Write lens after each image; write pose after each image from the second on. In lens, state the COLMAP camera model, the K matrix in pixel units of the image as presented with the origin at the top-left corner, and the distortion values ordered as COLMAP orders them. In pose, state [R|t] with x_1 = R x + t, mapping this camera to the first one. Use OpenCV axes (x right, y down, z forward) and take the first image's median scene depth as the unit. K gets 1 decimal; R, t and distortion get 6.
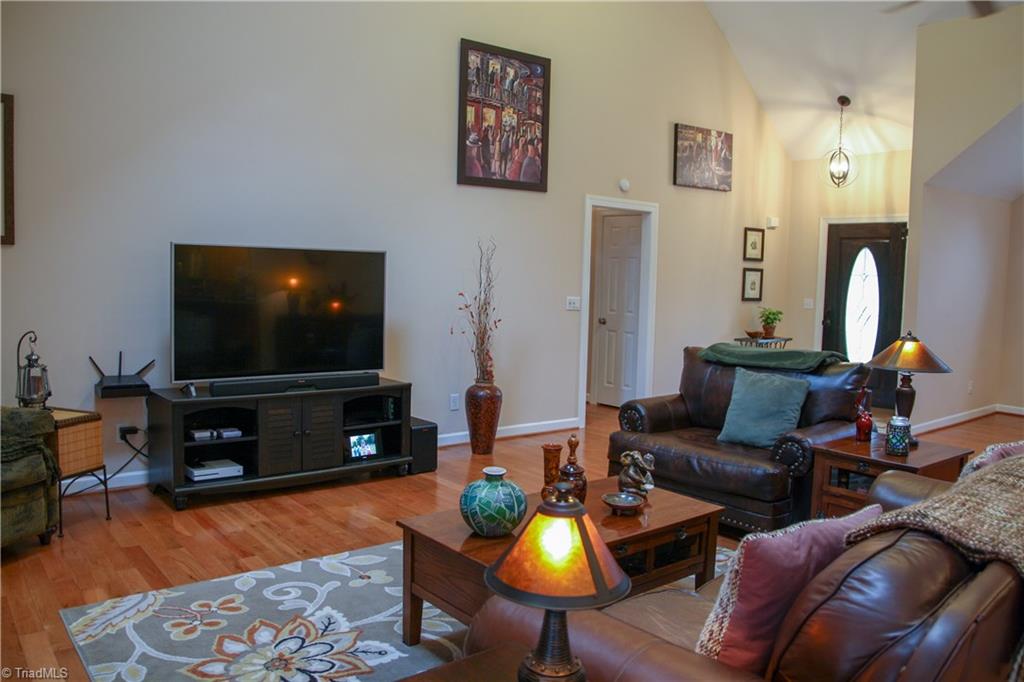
lens RADIAL K [[804.5, 0, 512.0], [0, 804.5, 341.0], [0, 0, 1]] dist [-0.155024, 0.126013]
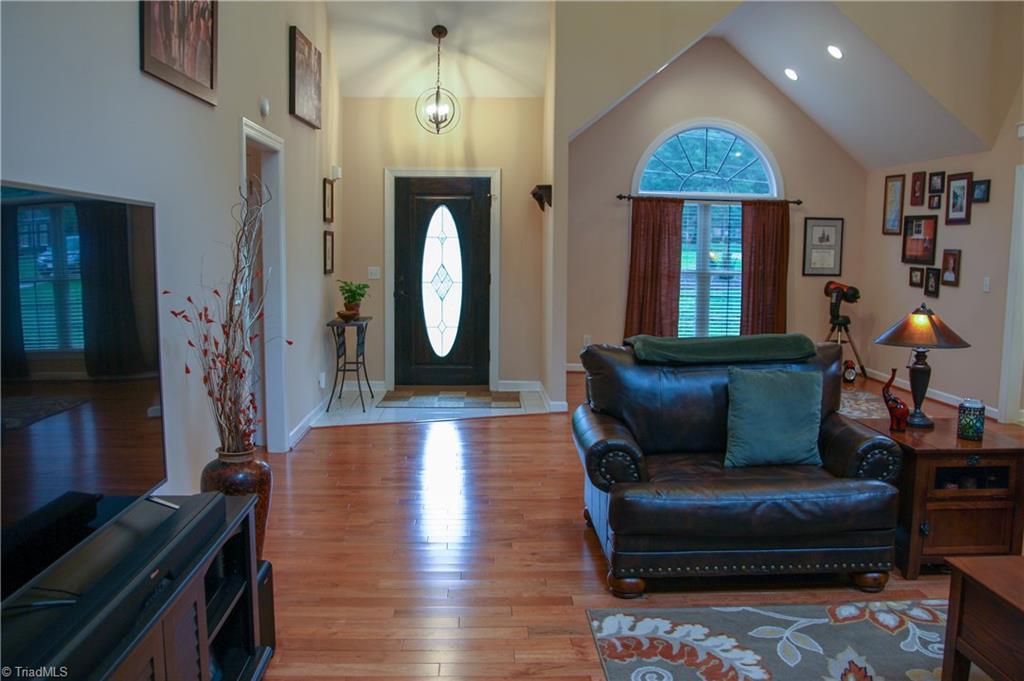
lens RADIAL K [[835.6, 0, 512.0], [0, 835.6, 340.5], [0, 0, 1]] dist [-0.146453, 0.115001]
pose [[0.589354, -0.111320, 0.800168, -0.266503], [0.074932, 0.993724, 0.083058, -0.041696], [-0.804392, 0.011008, 0.593996, 0.397533]]
